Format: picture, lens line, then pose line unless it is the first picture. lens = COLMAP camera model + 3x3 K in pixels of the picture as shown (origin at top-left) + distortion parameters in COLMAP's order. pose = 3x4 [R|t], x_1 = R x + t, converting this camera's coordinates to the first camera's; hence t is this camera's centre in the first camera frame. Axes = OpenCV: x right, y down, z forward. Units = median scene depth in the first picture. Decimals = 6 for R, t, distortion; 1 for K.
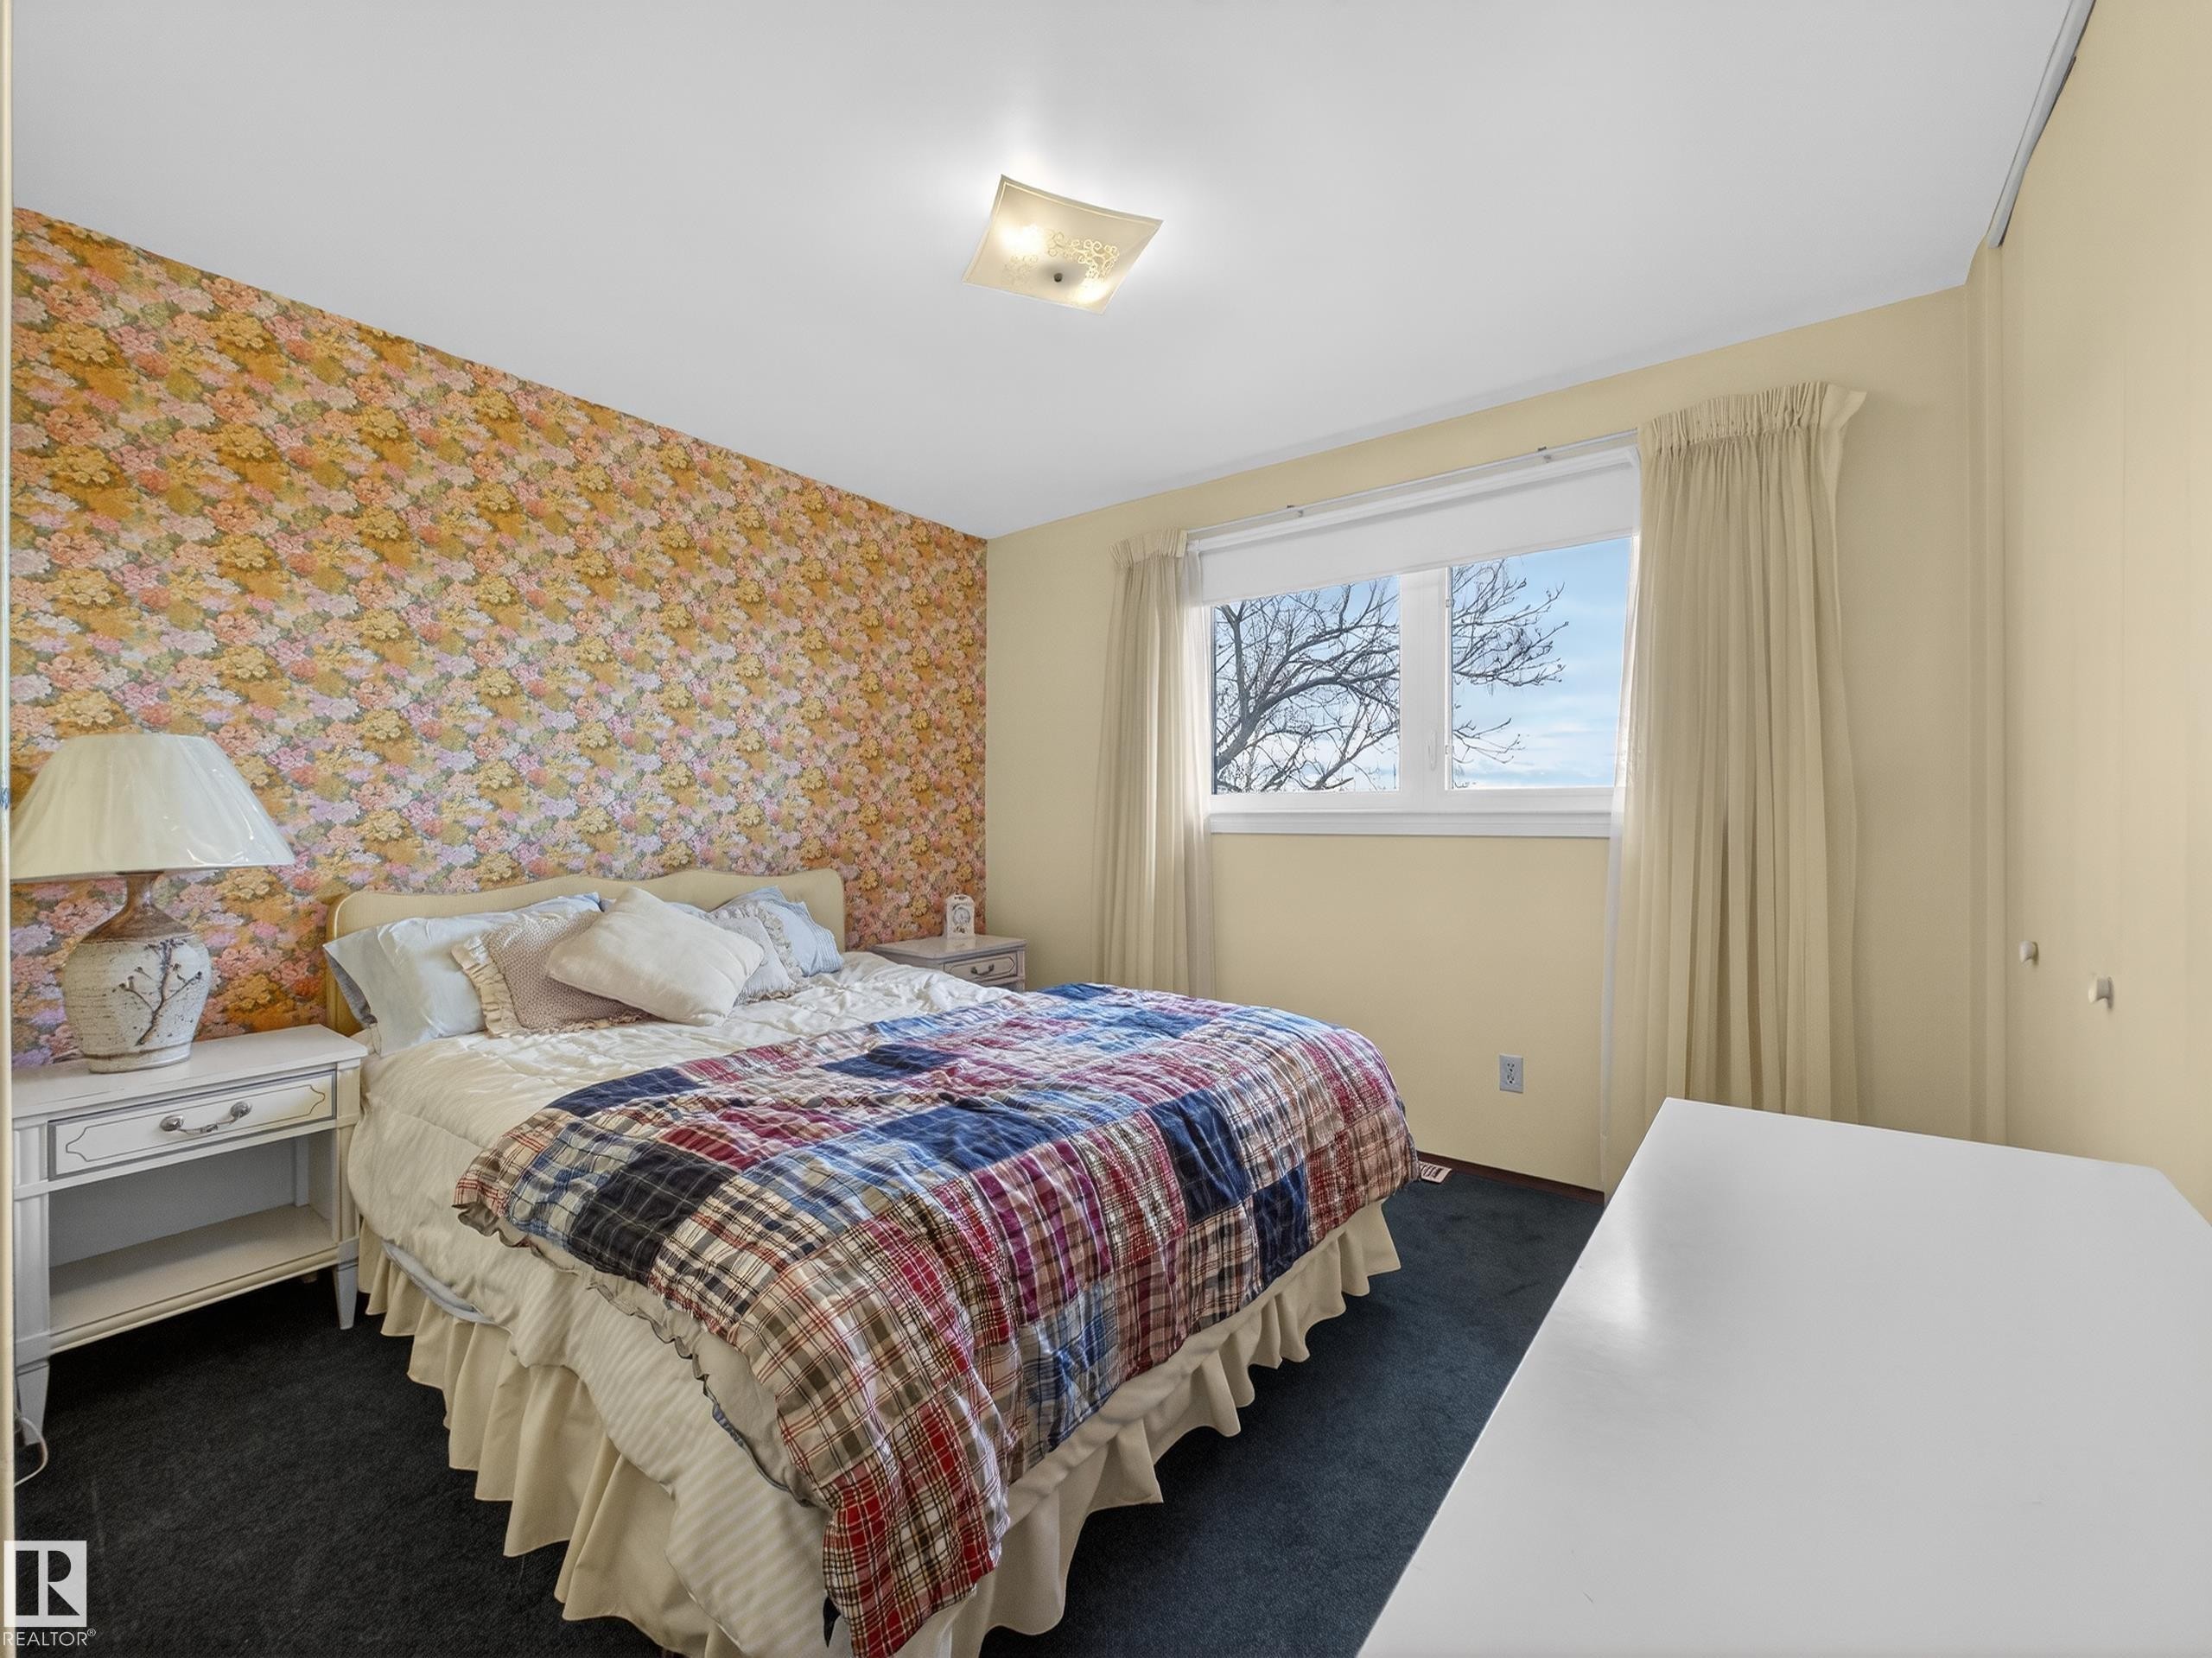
lens RADIAL K [[889.2, 0, 1105.4], [0, 889.2, 833.8], [0, 0, 1]] dist [-0.000285, 0.000131]
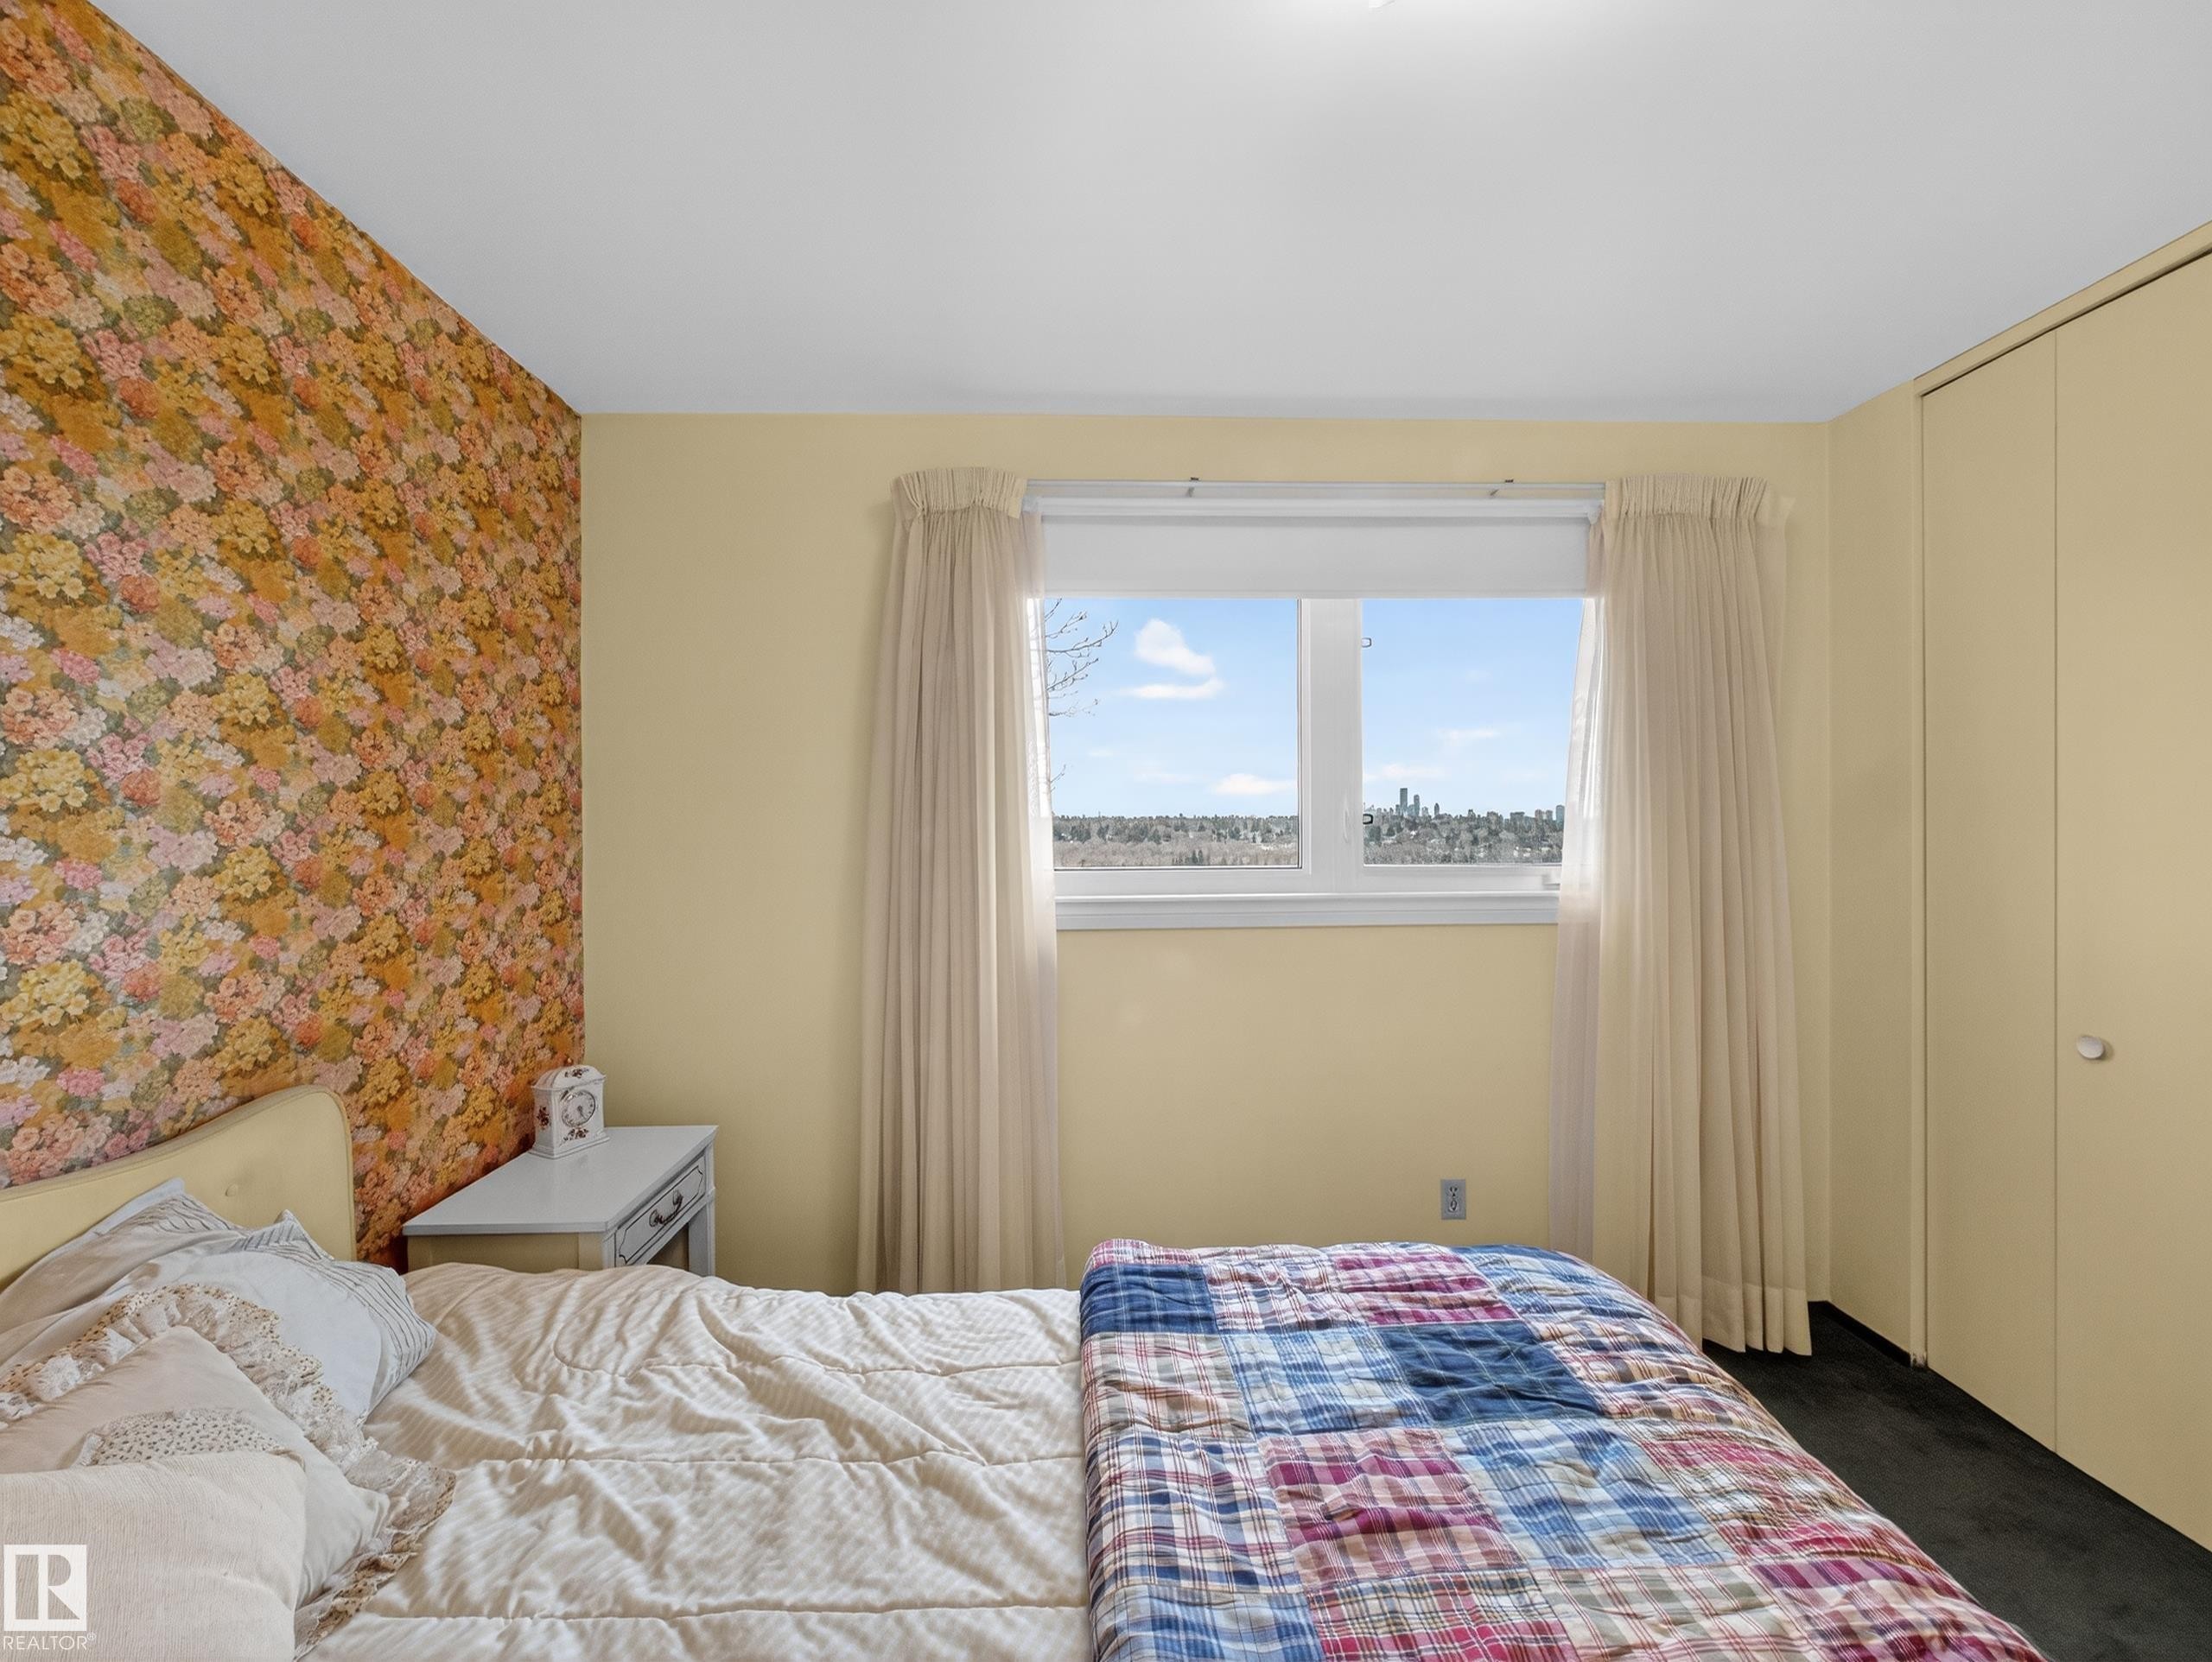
lens RADIAL K [[889.1, 0, 1105.4], [0, 889.1, 835.8], [0, 0, 1]] dist [-0.000285, 0.000131]
pose [[0.780803, -0.014229, 0.624615, -0.265940], [0.021248, 0.999767, -0.003787, -0.066158], [-0.624416, 0.016229, 0.780924, 0.423657]]
